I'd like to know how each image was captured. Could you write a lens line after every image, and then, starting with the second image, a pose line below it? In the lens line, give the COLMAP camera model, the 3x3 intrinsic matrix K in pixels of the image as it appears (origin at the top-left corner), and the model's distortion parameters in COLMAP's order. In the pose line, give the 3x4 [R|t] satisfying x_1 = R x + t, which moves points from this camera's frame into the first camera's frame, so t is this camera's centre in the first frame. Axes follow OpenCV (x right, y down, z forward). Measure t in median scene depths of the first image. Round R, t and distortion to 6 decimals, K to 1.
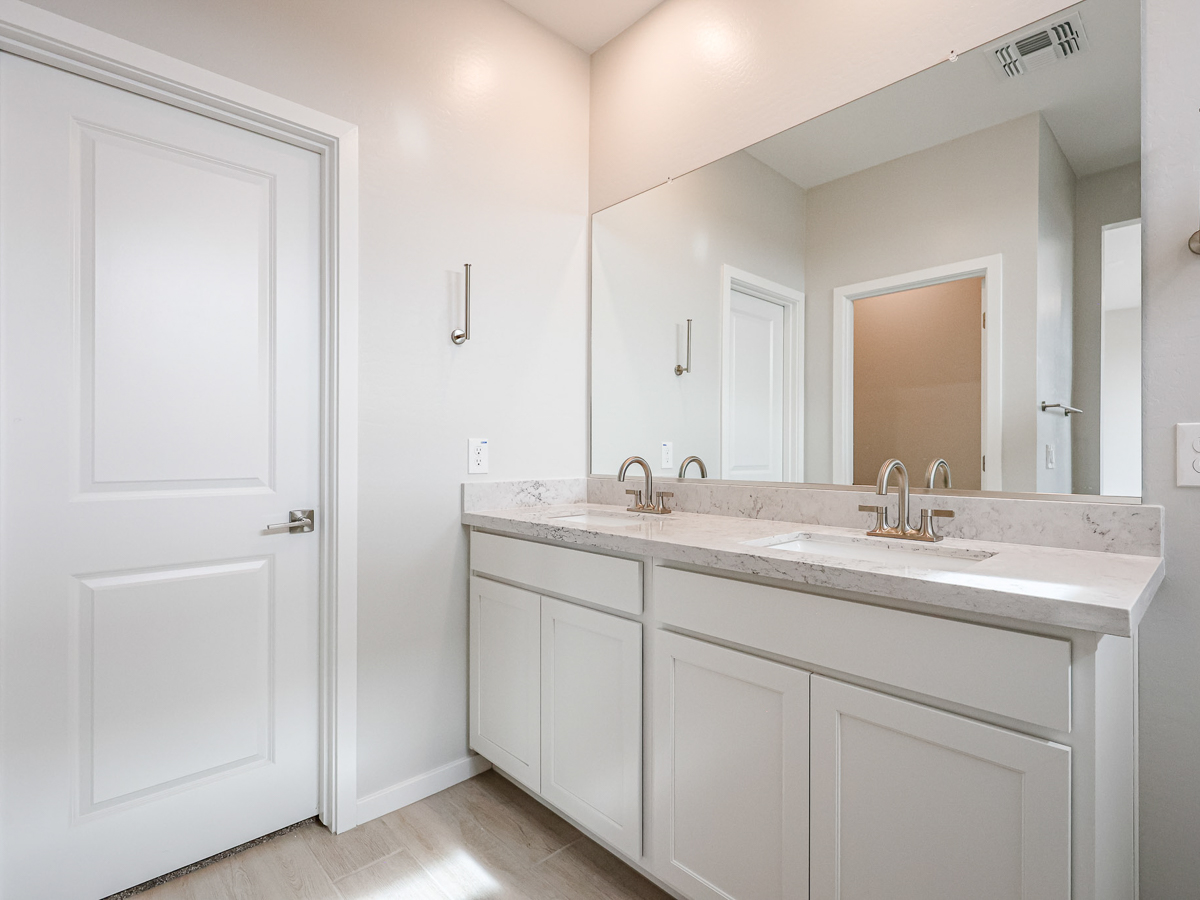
lens RADIAL K [[586.6, 0, 600.4], [0, 586.6, 447.1], [0, 0, 1]] dist [0.002369, -0.000291]
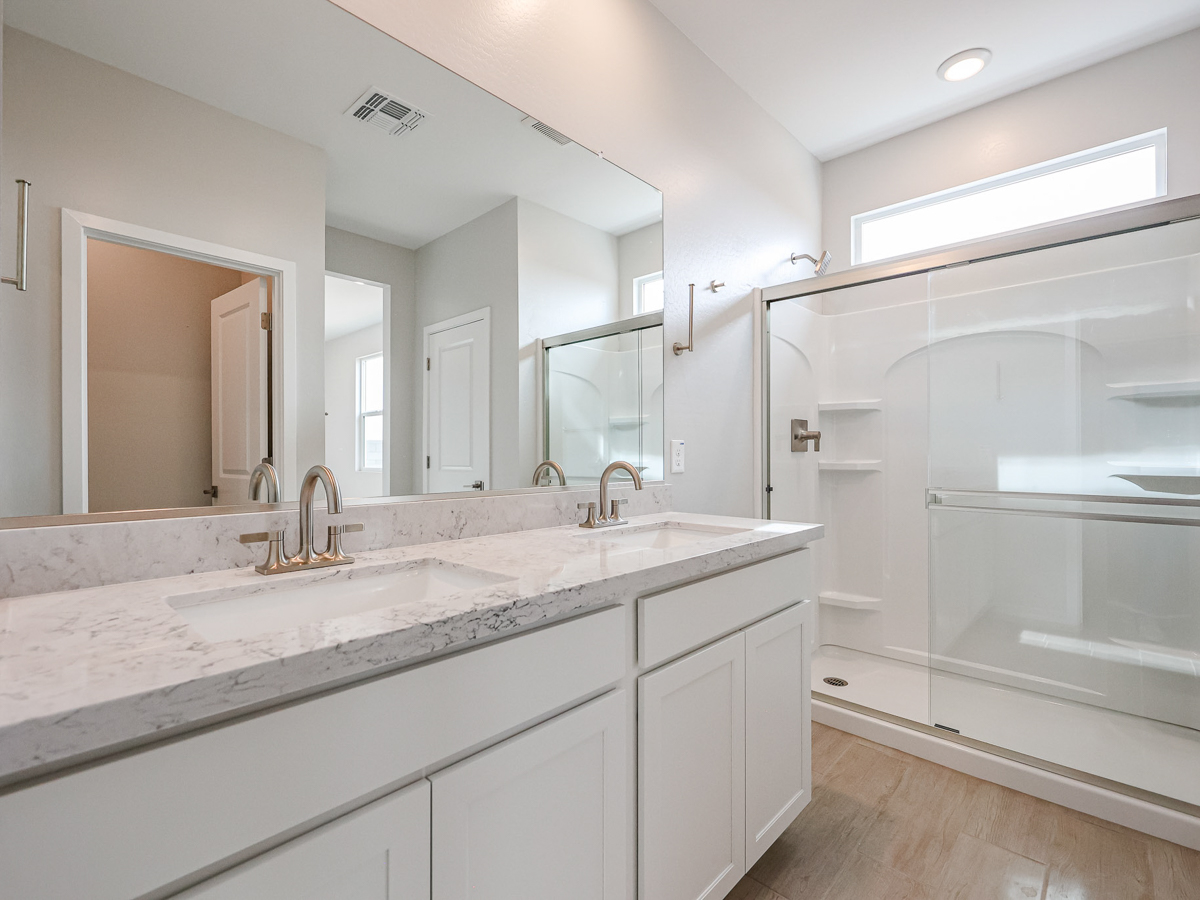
lens RADIAL K [[549.2, 0, 603.3], [0, 549.2, 457.5], [0, 0, 1]] dist [0.003238, -0.000093]
pose [[-0.062071, -0.004099, 0.998063, -0.508992], [-0.005965, 0.999975, 0.003736, 0.007560], [-0.998054, -0.005722, -0.062094, 0.881057]]
